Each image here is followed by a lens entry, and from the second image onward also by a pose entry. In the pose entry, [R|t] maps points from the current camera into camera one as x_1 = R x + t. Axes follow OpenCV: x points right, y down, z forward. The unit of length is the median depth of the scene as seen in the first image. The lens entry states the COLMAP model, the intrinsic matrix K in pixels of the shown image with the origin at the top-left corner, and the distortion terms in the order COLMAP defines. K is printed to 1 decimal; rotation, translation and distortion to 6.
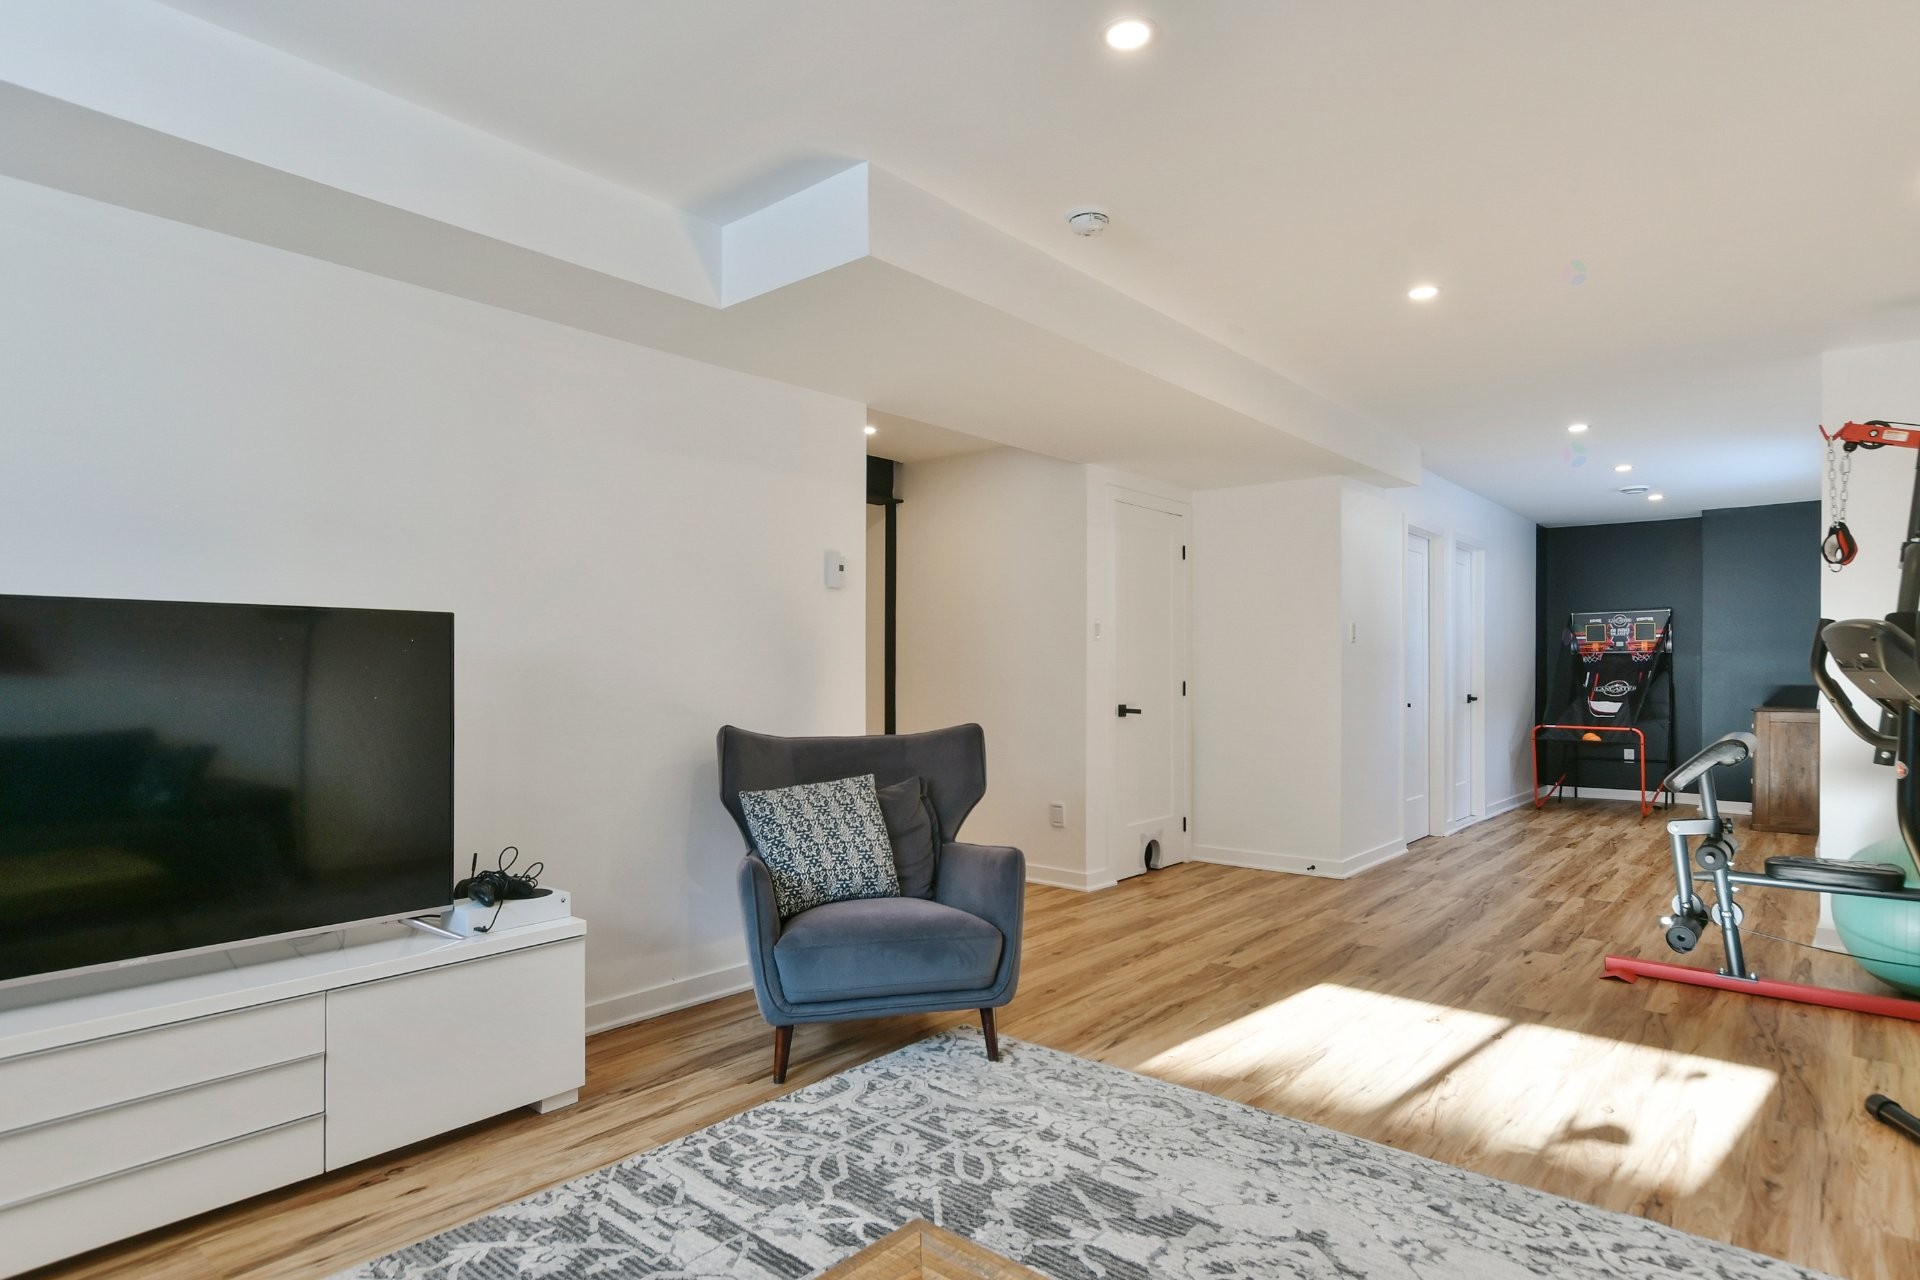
lens RADIAL K [[1066.0, 0, 969.8], [0, 1066.0, 628.8], [0, 0, 1]] dist [-0.002454, -0.000445]
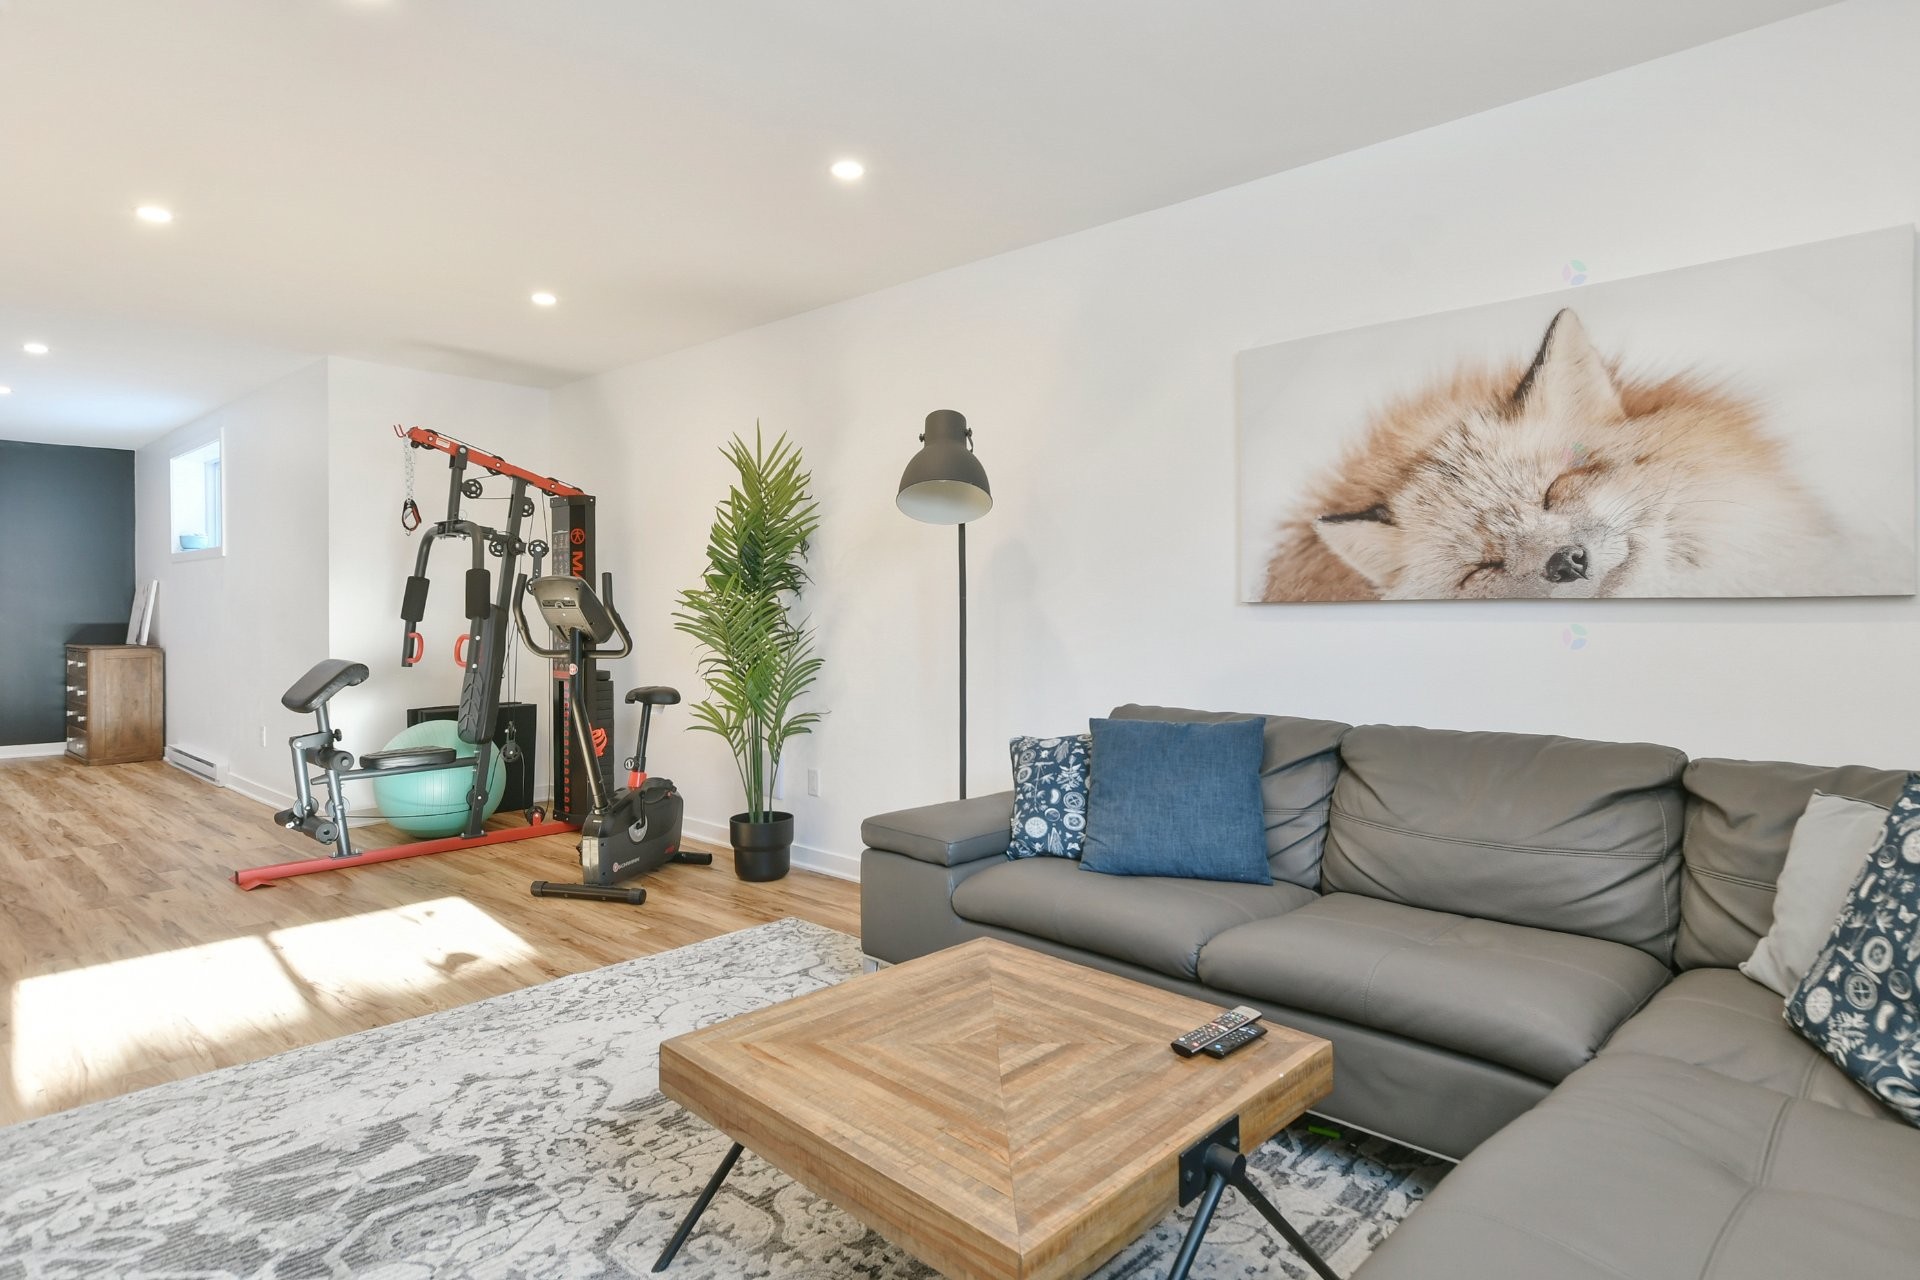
lens RADIAL K [[1066.0, 0, 969.8], [0, 1066.0, 628.8], [0, 0, 1]] dist [-0.002454, -0.000445]
pose [[0.034910, -0.022475, 0.999138, -0.760341], [-0.035173, 0.999100, 0.023703, 0.008347], [-0.998771, -0.035970, 0.034088, 0.361672]]
